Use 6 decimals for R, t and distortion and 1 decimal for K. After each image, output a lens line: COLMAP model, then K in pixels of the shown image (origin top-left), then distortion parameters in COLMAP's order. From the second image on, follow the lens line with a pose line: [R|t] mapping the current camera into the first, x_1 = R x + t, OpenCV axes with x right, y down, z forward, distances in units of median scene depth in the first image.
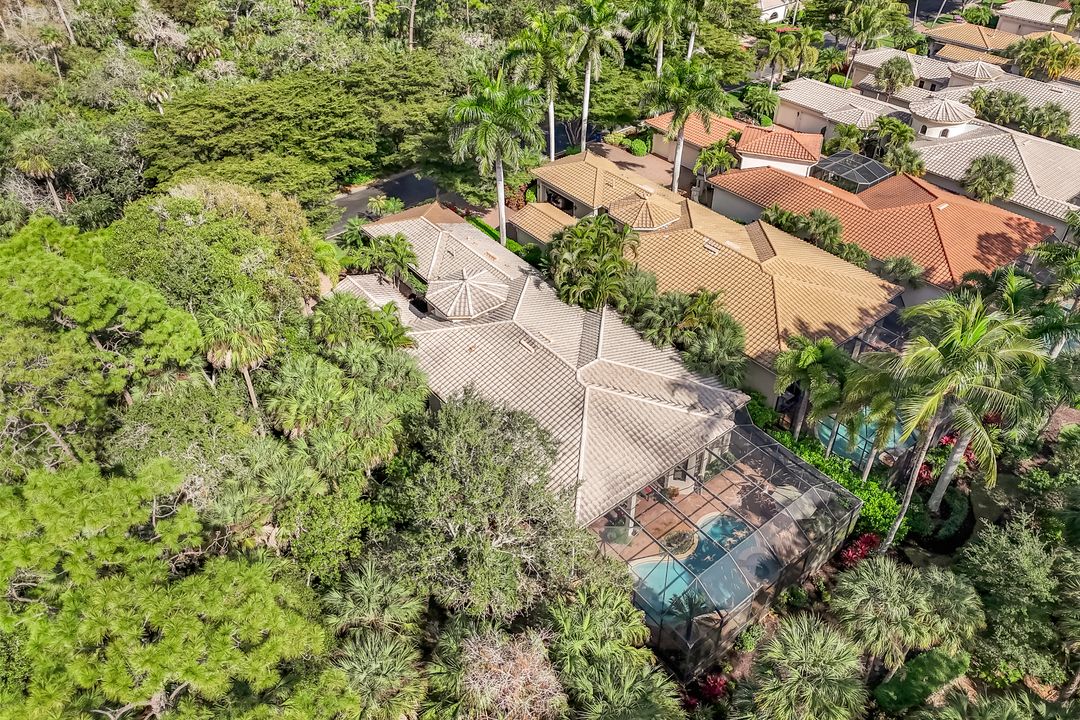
lens RADIAL K [[773.5, 0, 539.4], [0, 773.5, 323.8], [0, 0, 1]] dist [0.059523, -0.051142]
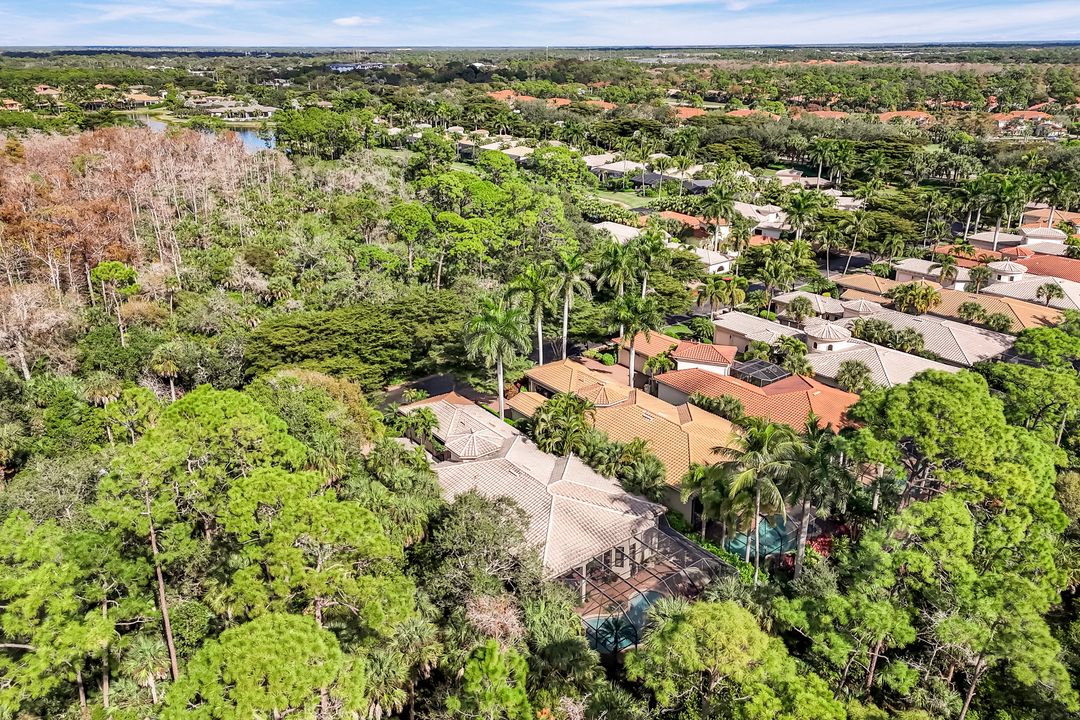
lens RADIAL K [[773.5, 0, 539.4], [0, 773.5, 323.8], [0, 0, 1]] dist [0.059523, -0.051142]
pose [[0.999942, 0.001057, -0.010712, 0.030893], [-0.004265, 0.952621, -0.304131, 0.135706], [0.009883, 0.304159, 0.952570, -0.315530]]
